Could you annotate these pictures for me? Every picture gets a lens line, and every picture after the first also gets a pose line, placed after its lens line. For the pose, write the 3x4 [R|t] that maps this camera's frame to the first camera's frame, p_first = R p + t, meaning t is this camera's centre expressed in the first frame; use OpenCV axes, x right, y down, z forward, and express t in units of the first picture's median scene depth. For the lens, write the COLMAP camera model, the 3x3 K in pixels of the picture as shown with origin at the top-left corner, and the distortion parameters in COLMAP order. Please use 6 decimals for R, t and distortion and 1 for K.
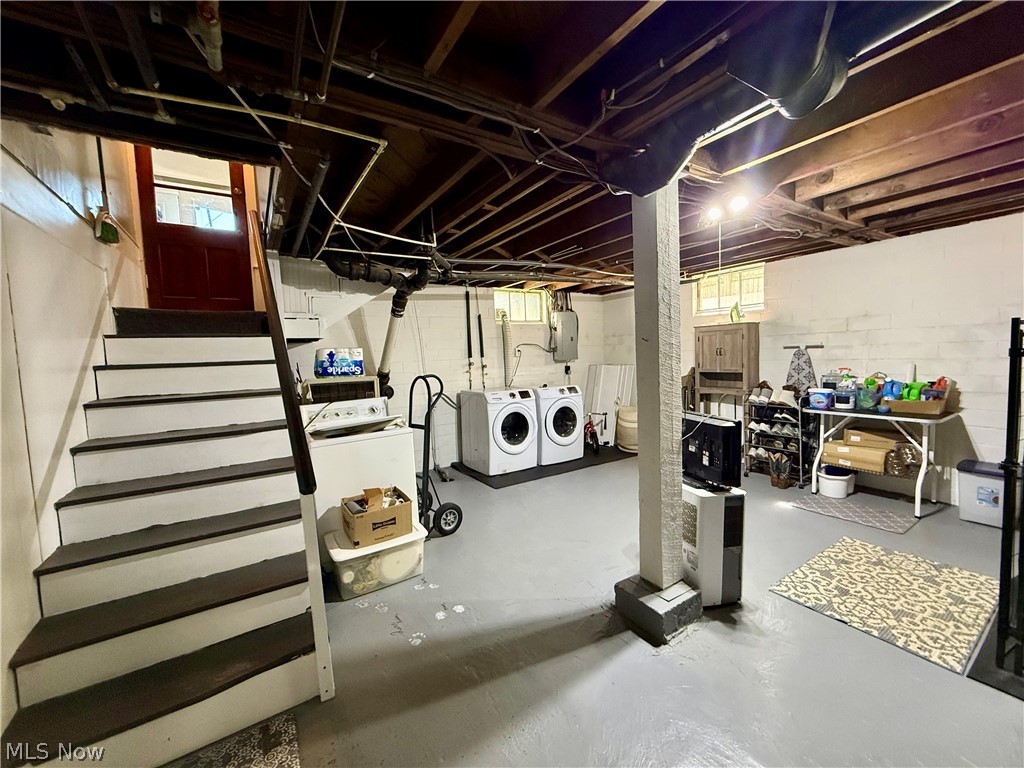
lens RADIAL K [[407.7, 0, 511.7], [0, 407.7, 383.5], [0, 0, 1]] dist [-0.002389, 0.000289]
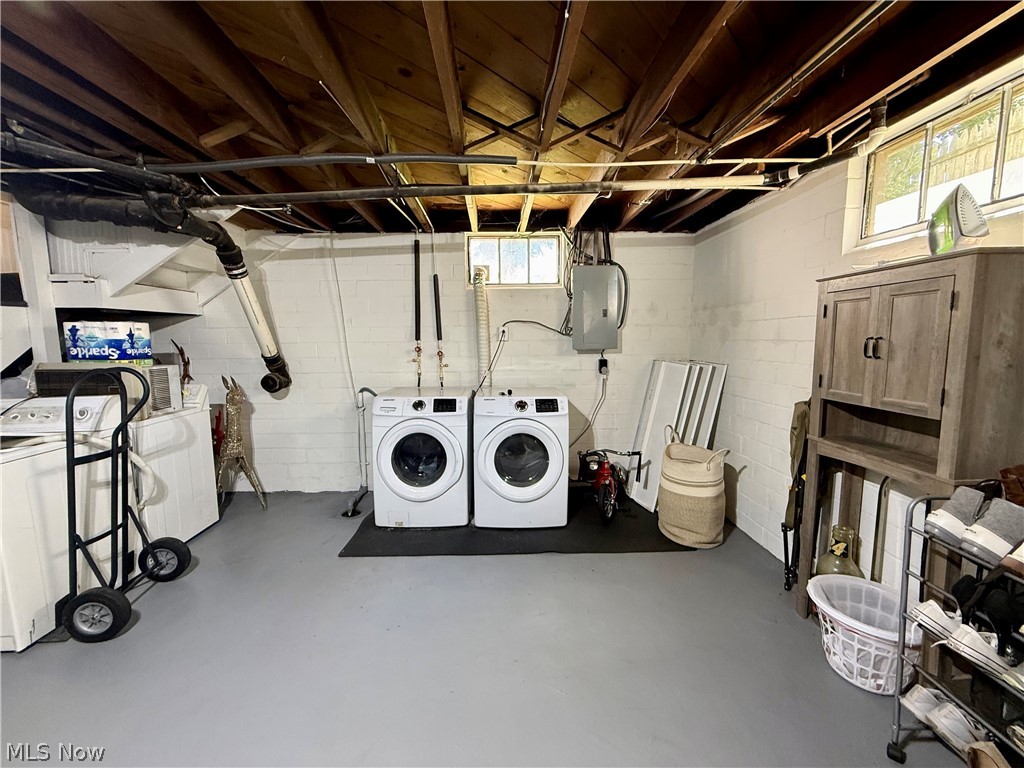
lens RADIAL K [[407.7, 0, 508.7], [0, 407.7, 386.2], [0, 0, 1]] dist [-0.002389, 0.000289]
pose [[0.854882, 0.091911, -0.510616, 0.531254], [-0.061963, 0.995226, 0.075401, -0.066354], [0.515108, -0.032819, 0.856497, 0.689626]]
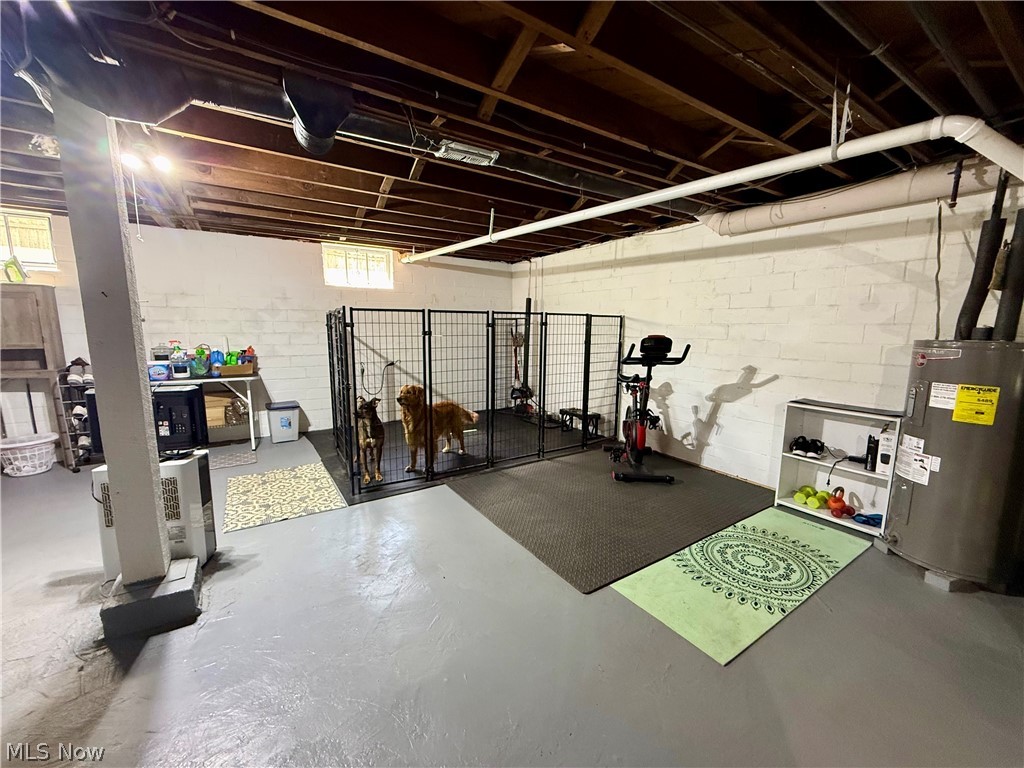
lens RADIAL K [[407.7, 0, 509.2], [0, 407.7, 384.6], [0, 0, 1]] dist [-0.002389, 0.000289]
pose [[-0.009104, -0.104845, 0.994447, -0.280608], [0.063548, 0.992417, 0.105213, 0.020290], [-0.997937, 0.064153, -0.002372, 0.119381]]
